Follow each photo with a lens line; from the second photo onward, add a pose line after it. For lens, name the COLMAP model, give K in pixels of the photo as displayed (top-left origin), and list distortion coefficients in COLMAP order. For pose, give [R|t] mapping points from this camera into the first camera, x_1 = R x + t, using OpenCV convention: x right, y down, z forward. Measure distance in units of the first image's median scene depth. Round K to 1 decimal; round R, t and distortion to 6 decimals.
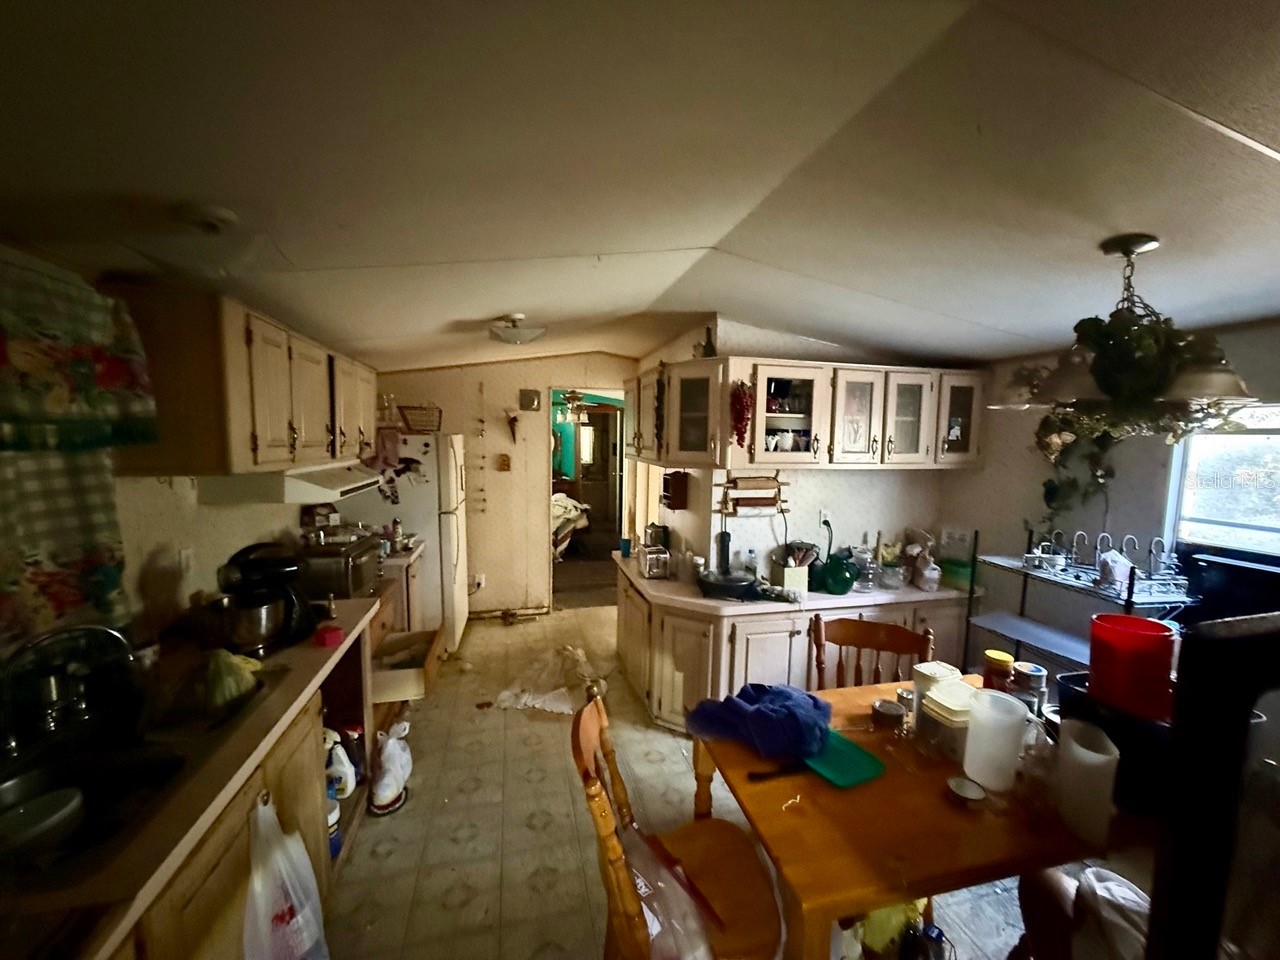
lens RADIAL K [[513.3, 0, 639.9], [0, 513.3, 484.8], [0, 0, 1]] dist [-0.000801, -0.000021]
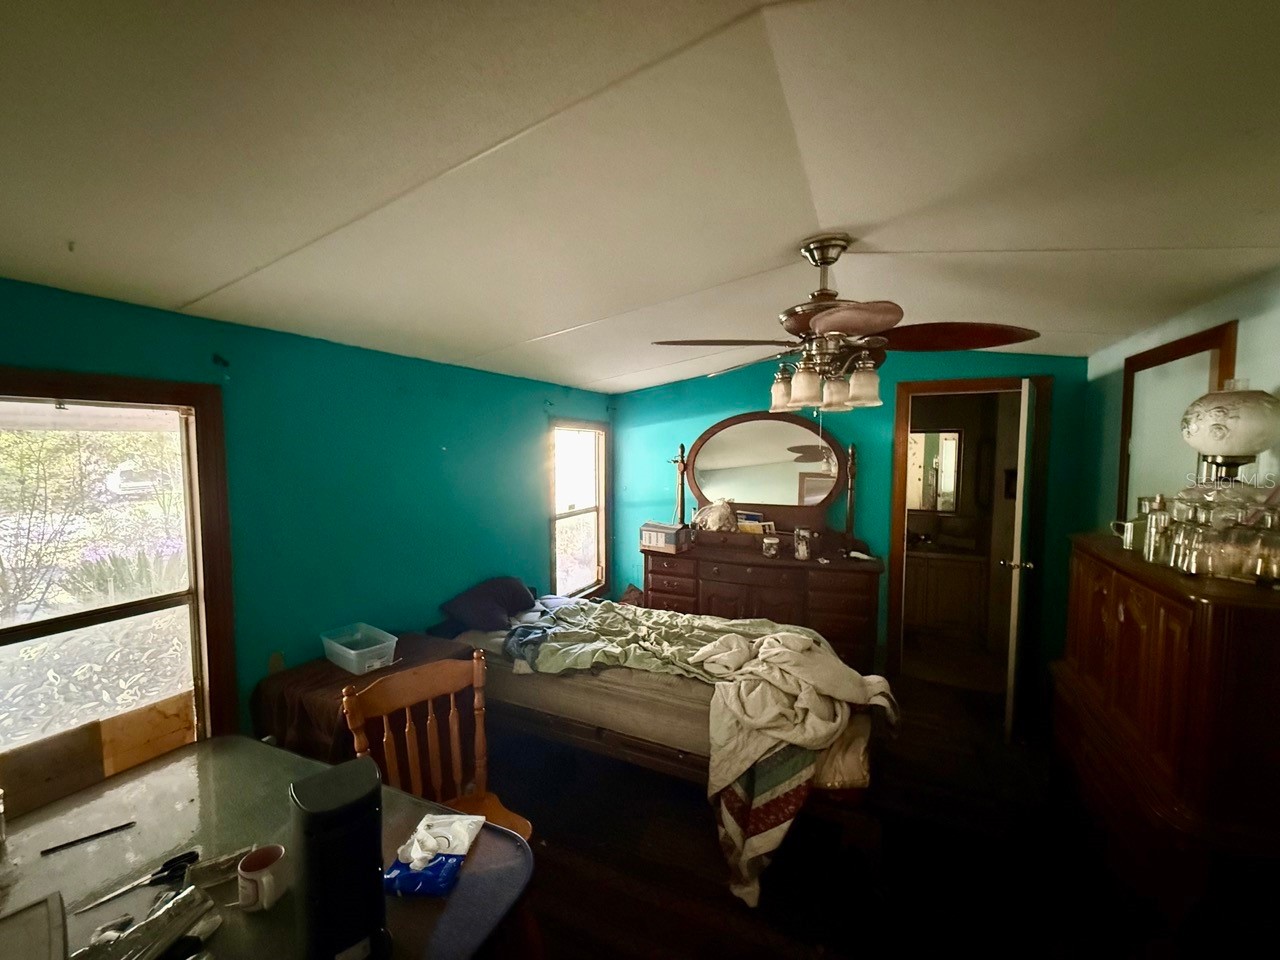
lens RADIAL K [[513.3, 0, 640.1], [0, 513.3, 481.0], [0, 0, 1]] dist [-0.000801, -0.000021]
pose [[0.771469, 0.027861, -0.635656, -0.024994], [-0.046360, 0.998847, -0.012485, -0.074982], [0.634575, 0.039101, 0.771871, 0.703534]]
